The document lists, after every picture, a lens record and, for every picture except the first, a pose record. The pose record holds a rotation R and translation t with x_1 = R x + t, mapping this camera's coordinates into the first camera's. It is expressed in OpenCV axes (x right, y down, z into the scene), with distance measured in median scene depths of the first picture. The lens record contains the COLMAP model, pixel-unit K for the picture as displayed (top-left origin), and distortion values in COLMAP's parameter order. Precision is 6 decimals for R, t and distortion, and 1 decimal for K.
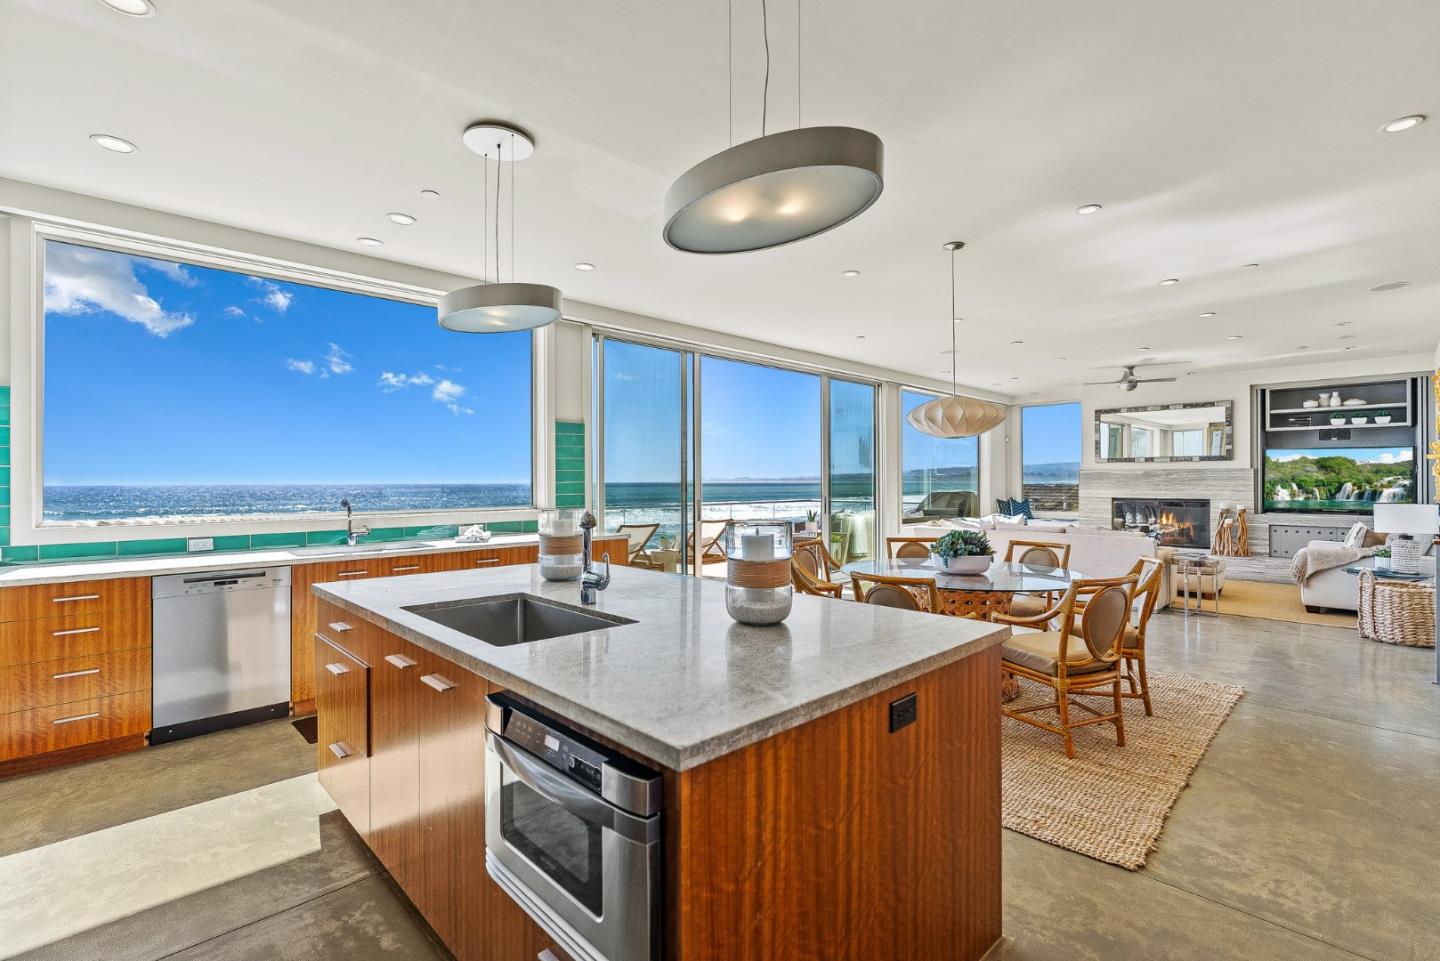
lens RADIAL K [[658.7, 0, 718.7], [0, 658.7, 483.0], [0, 0, 1]] dist [-0.010649, 0.003044]
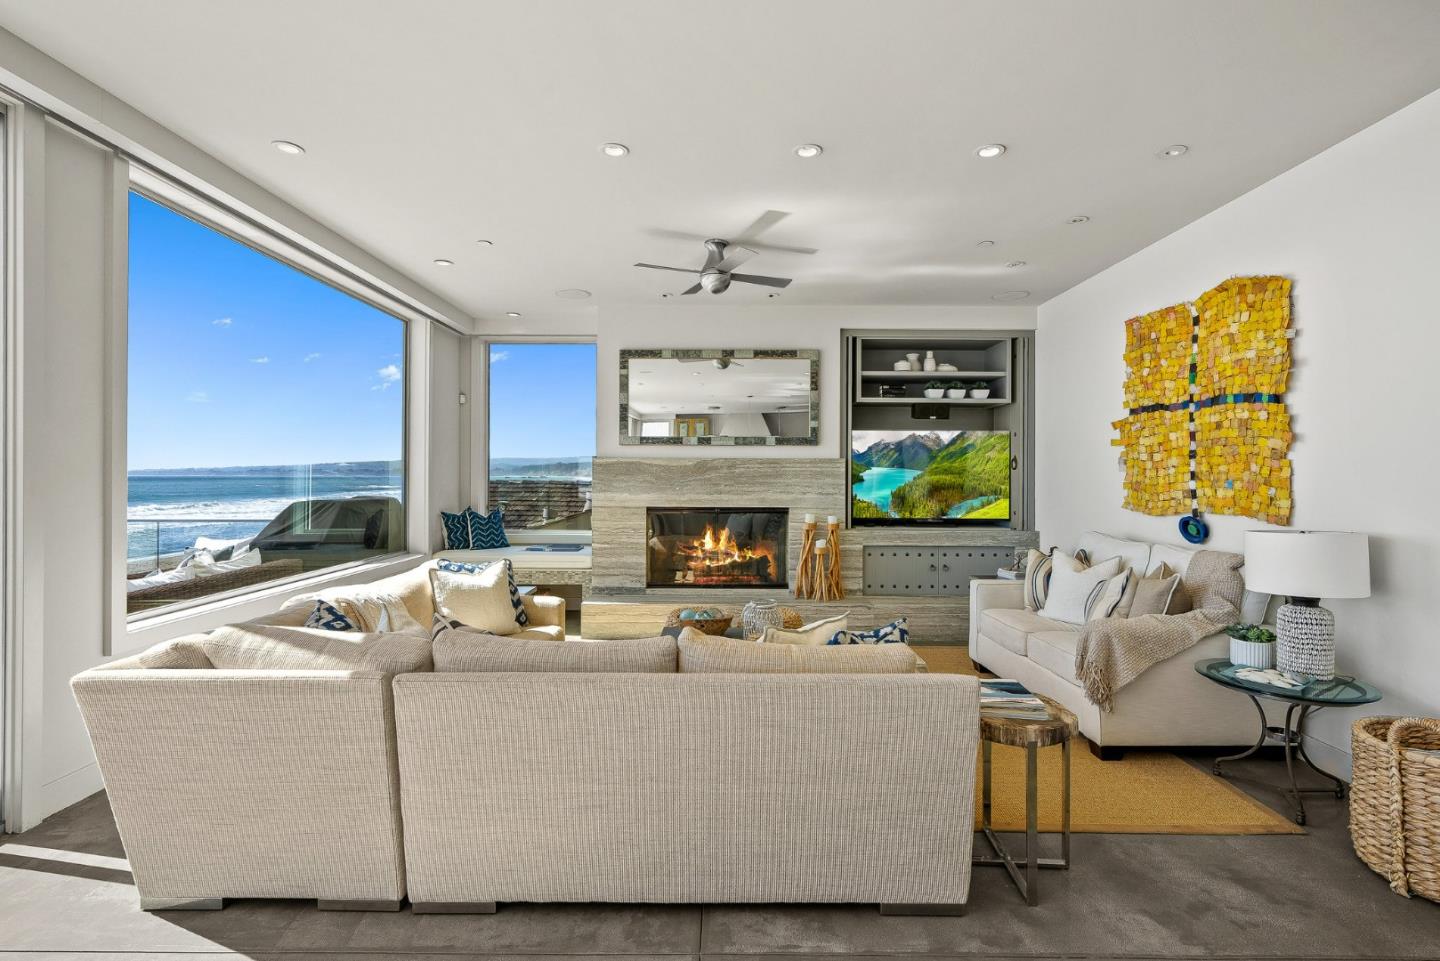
lens RADIAL K [[658.7, 0, 717.6], [0, 658.7, 477.3], [0, 0, 1]] dist [-0.010649, 0.003044]
pose [[0.694601, -0.003129, 0.719389, 0.267488], [0.000393, 0.999992, 0.003970, -0.006820], [-0.719395, -0.002475, 0.694596, 0.643029]]
